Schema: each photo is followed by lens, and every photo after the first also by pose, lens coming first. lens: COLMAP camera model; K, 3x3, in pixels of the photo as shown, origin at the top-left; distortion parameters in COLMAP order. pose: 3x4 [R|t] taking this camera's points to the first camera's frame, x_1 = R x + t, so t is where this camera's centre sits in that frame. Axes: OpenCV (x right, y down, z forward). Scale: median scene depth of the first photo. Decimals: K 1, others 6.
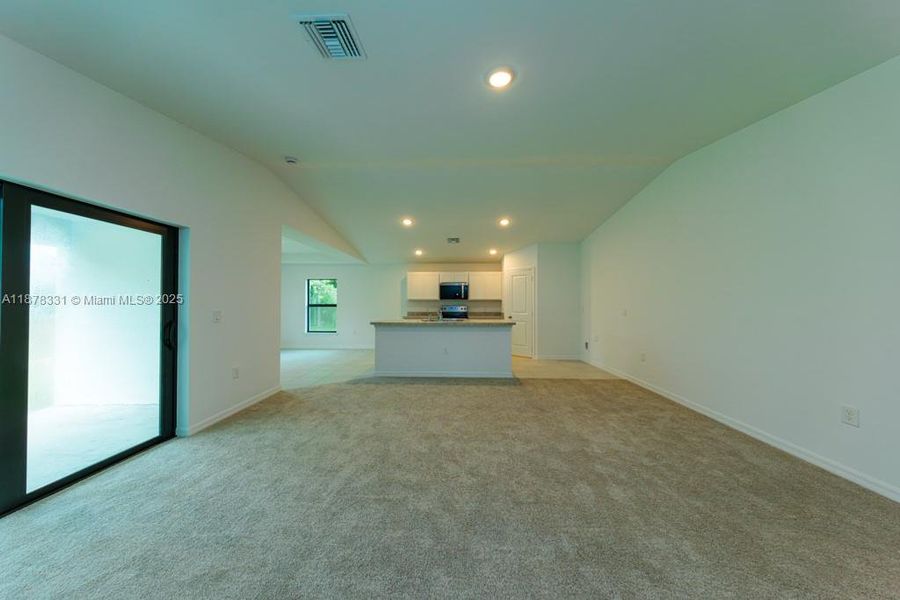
lens RADIAL K [[255.6, 0, 452.5], [0, 255.6, 300.1], [0, 0, 1]] dist [0.000999, -0.000020]
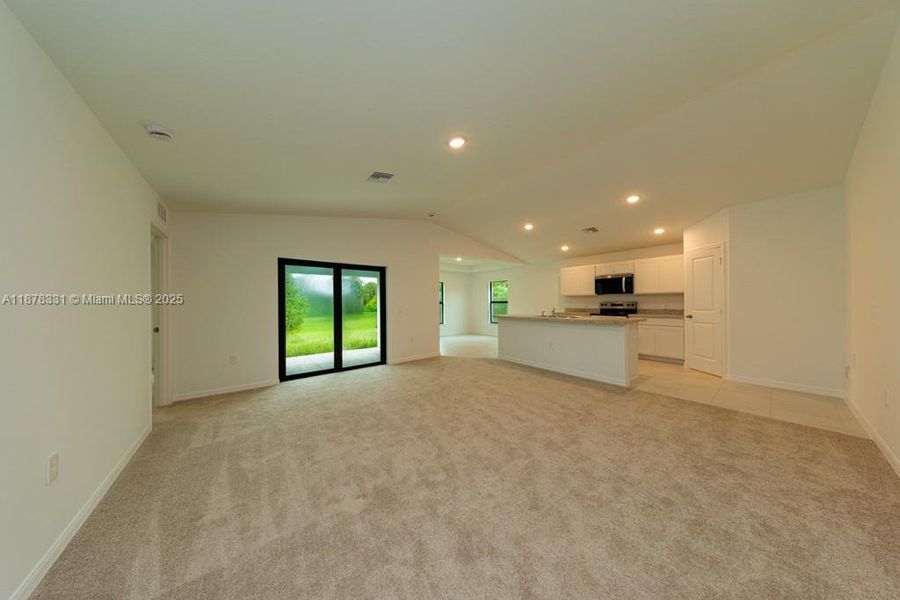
lens RADIAL K [[255.6, 0, 447.9], [0, 255.6, 304.7], [0, 0, 1]] dist [0.000999, -0.000020]
pose [[0.640970, -0.001600, -0.767565, 0.317625], [0.028857, 0.999341, 0.022015, -0.001659], [0.767024, -0.036260, 0.640593, 0.007919]]
